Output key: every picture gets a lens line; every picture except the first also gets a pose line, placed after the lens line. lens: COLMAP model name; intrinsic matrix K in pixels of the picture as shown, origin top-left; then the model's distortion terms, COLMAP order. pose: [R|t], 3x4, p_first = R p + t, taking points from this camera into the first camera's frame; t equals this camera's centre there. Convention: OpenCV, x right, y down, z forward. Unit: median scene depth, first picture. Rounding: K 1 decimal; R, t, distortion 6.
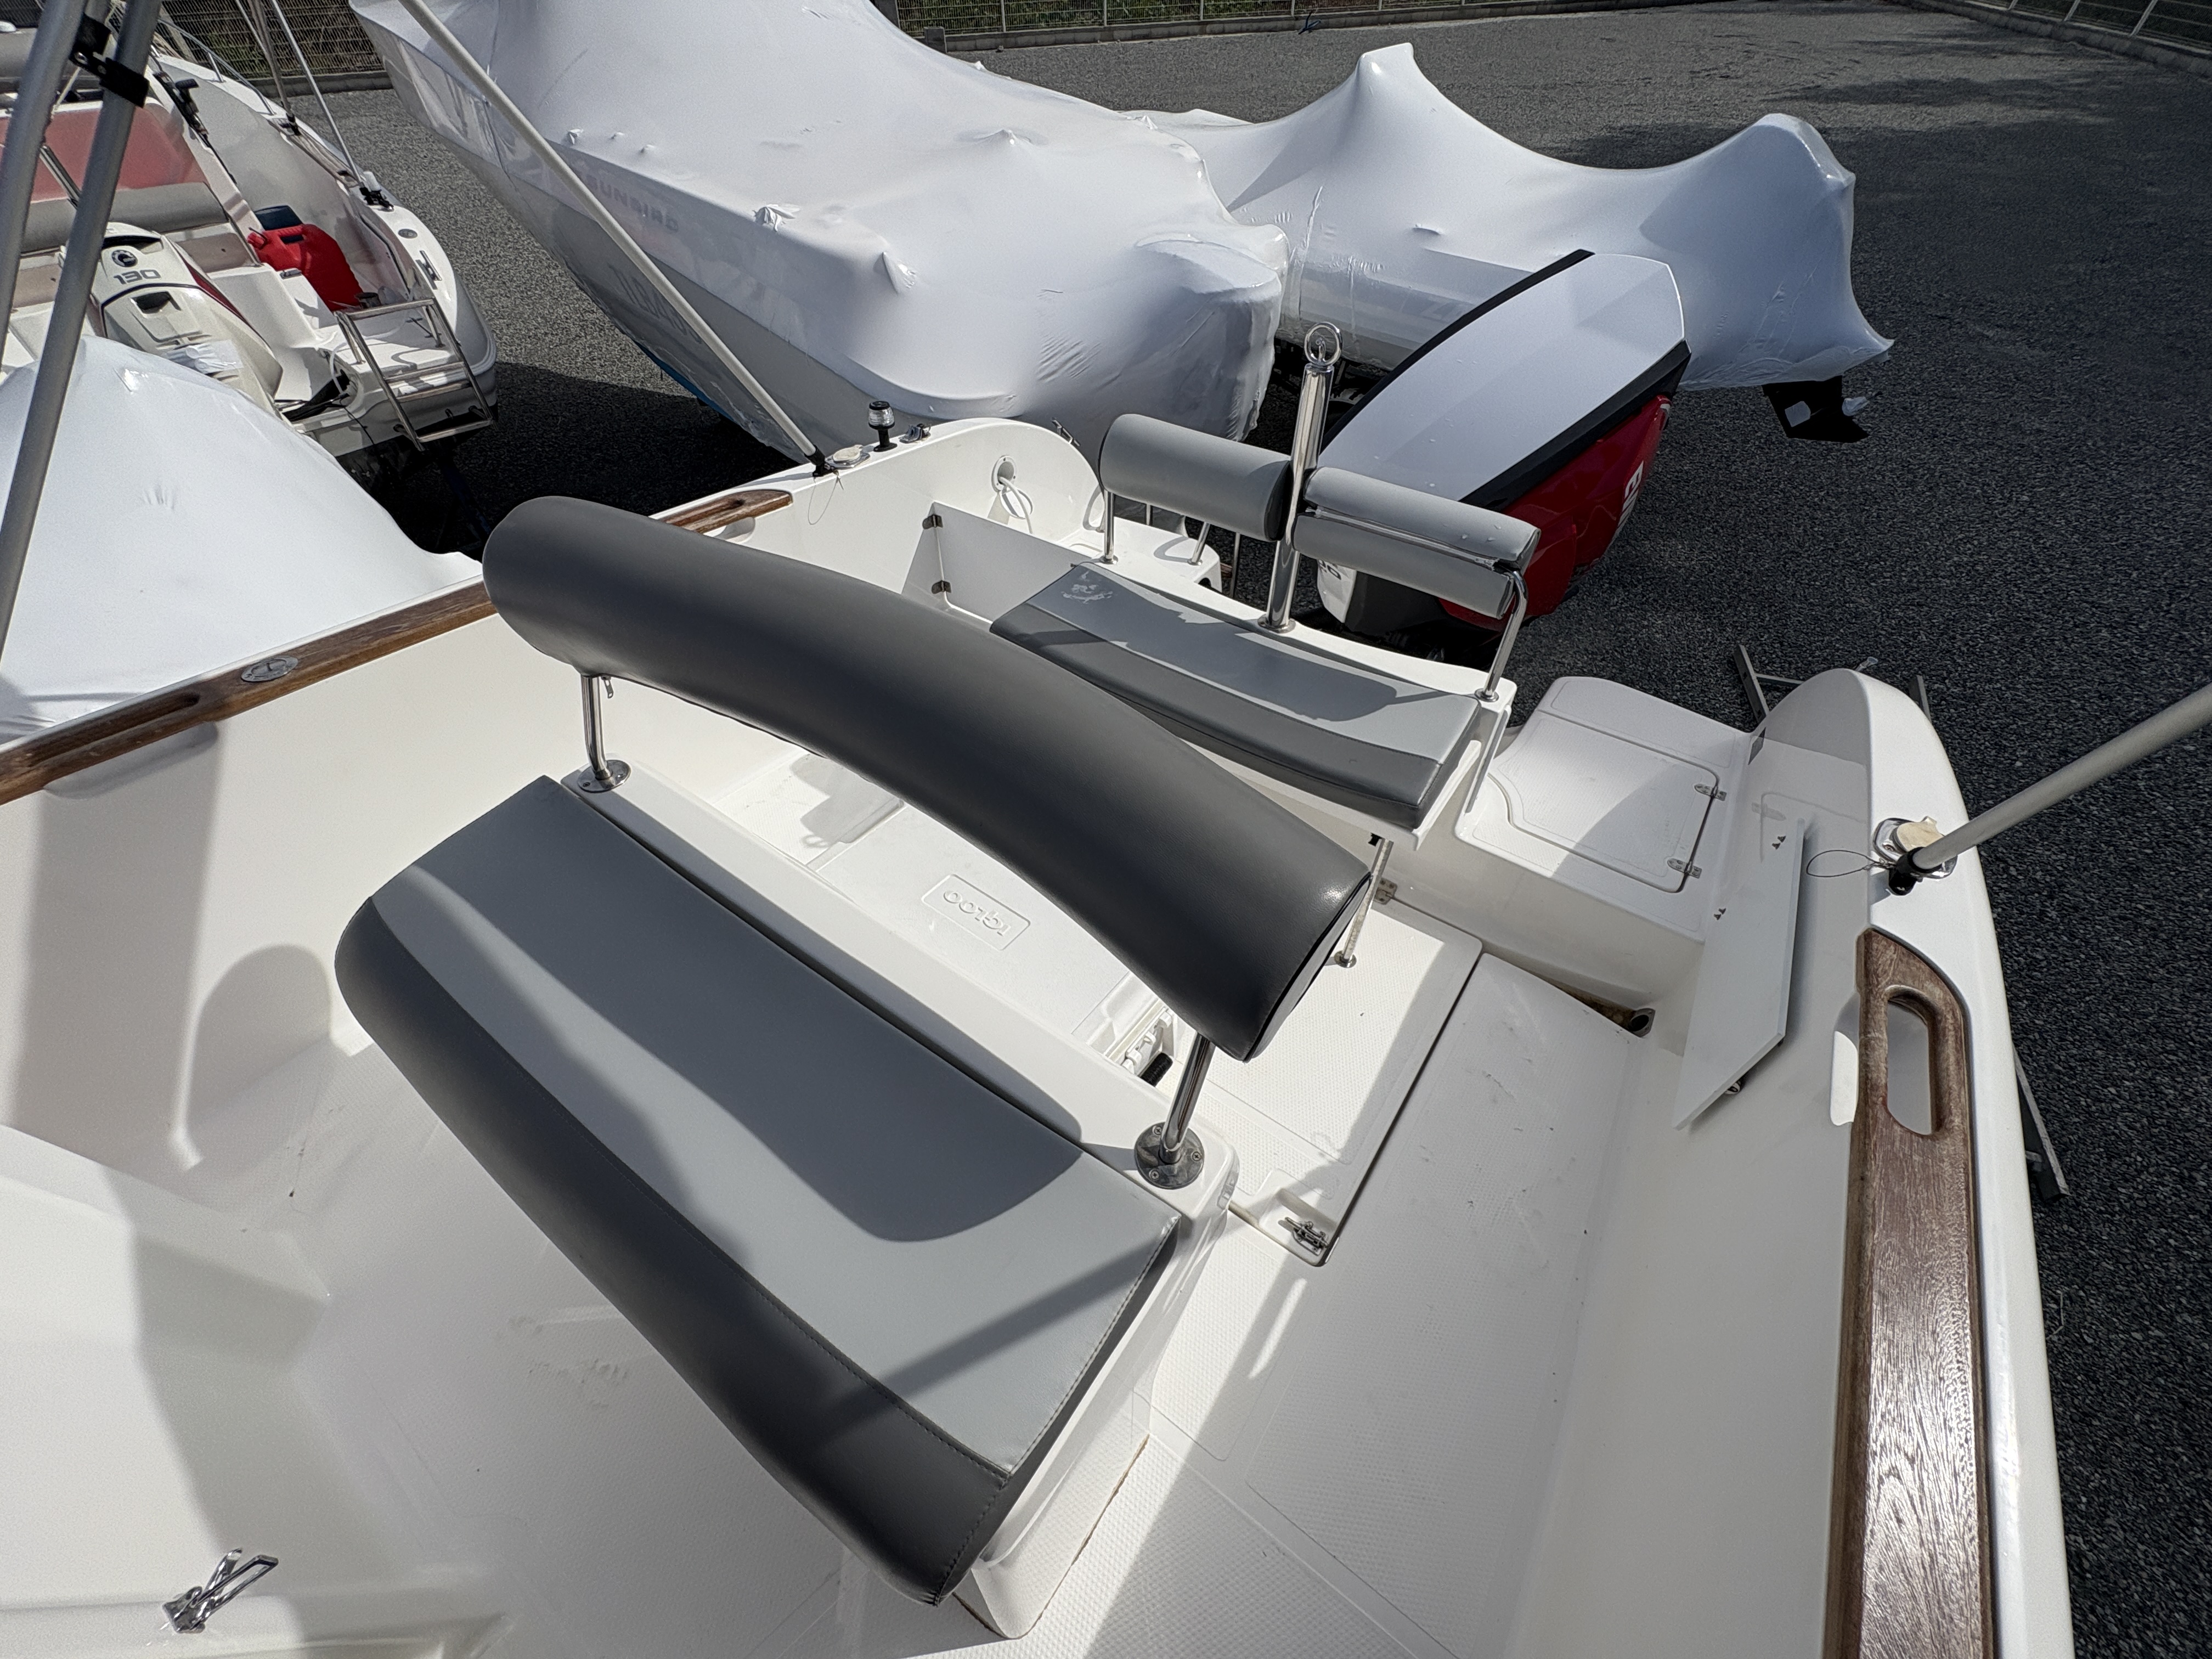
lens RADIAL K [[877.2, 0, 1106.0], [0, 877.2, 829.5], [0, 0, 1]] dist [-0.000174, 0.000158]
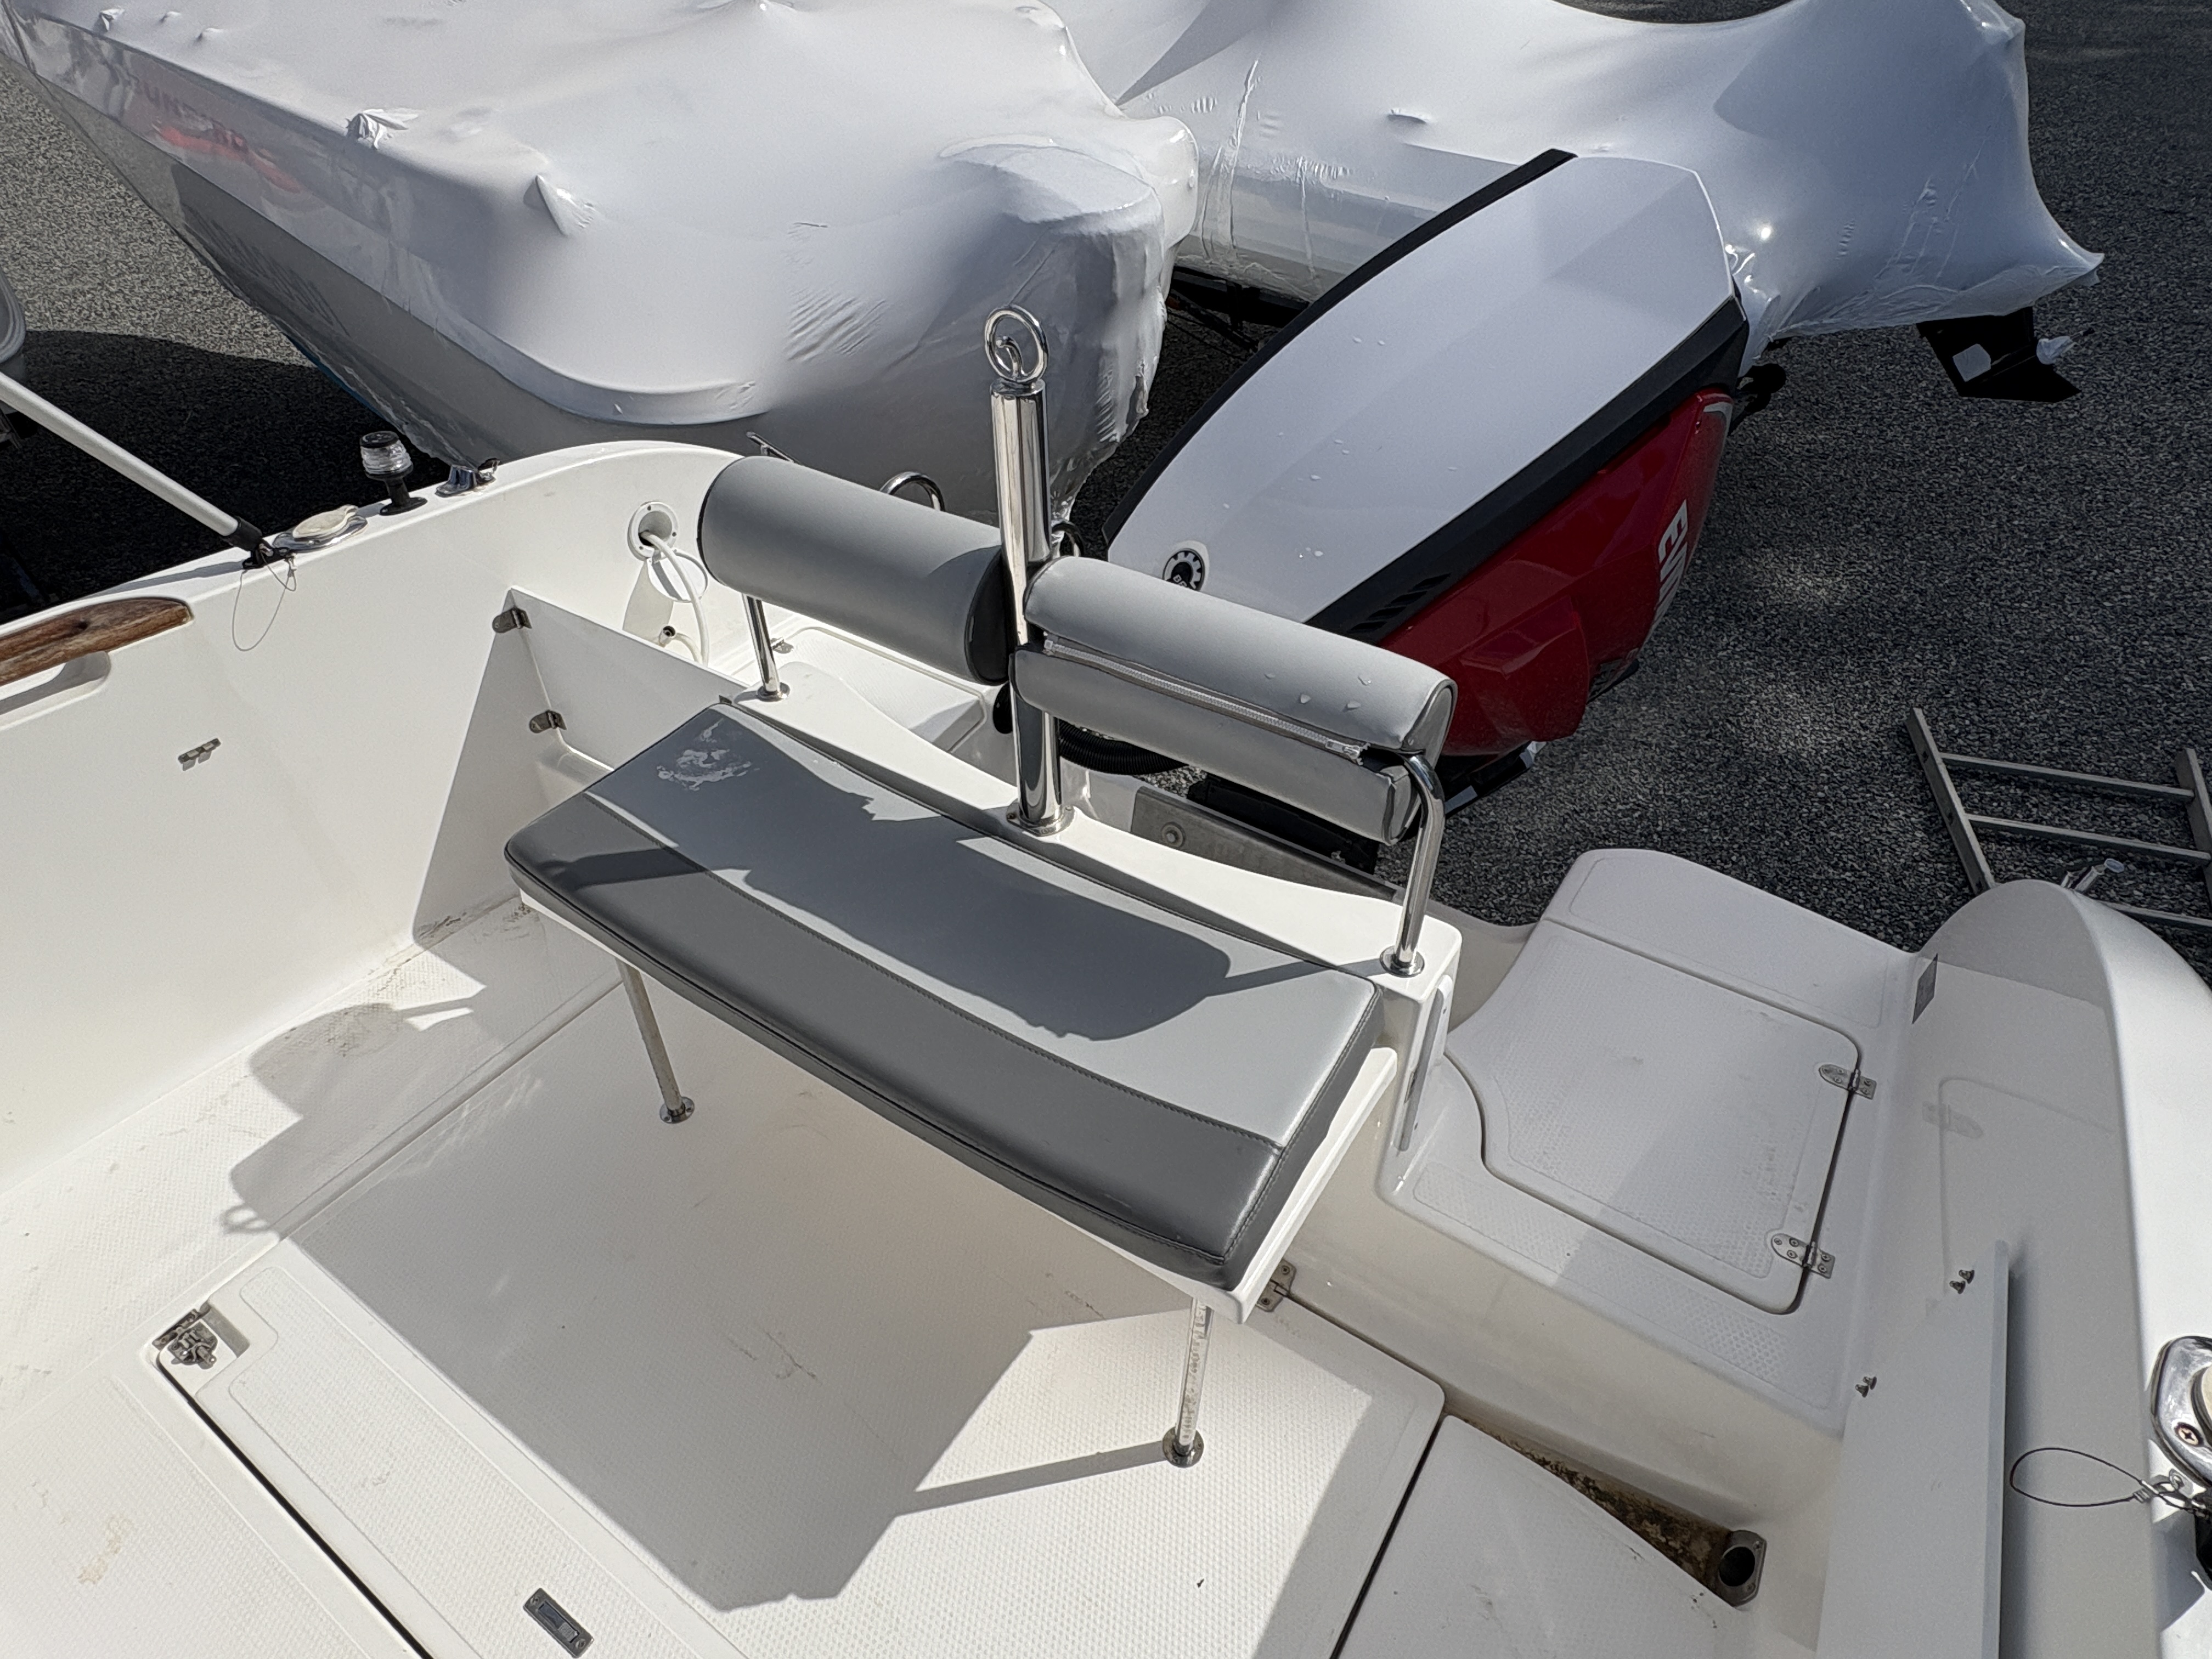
lens RADIAL K [[1204.9, 0, 1106.0], [0, 1204.9, 829.5], [0, 0, 1]] dist [-0.001454, 0.001117]
pose [[0.999317, -0.035166, 0.011329, 0.189651], [0.035864, 0.996985, -0.068808, -0.143718], [-0.008875, 0.069167, 0.997566, 0.203995]]
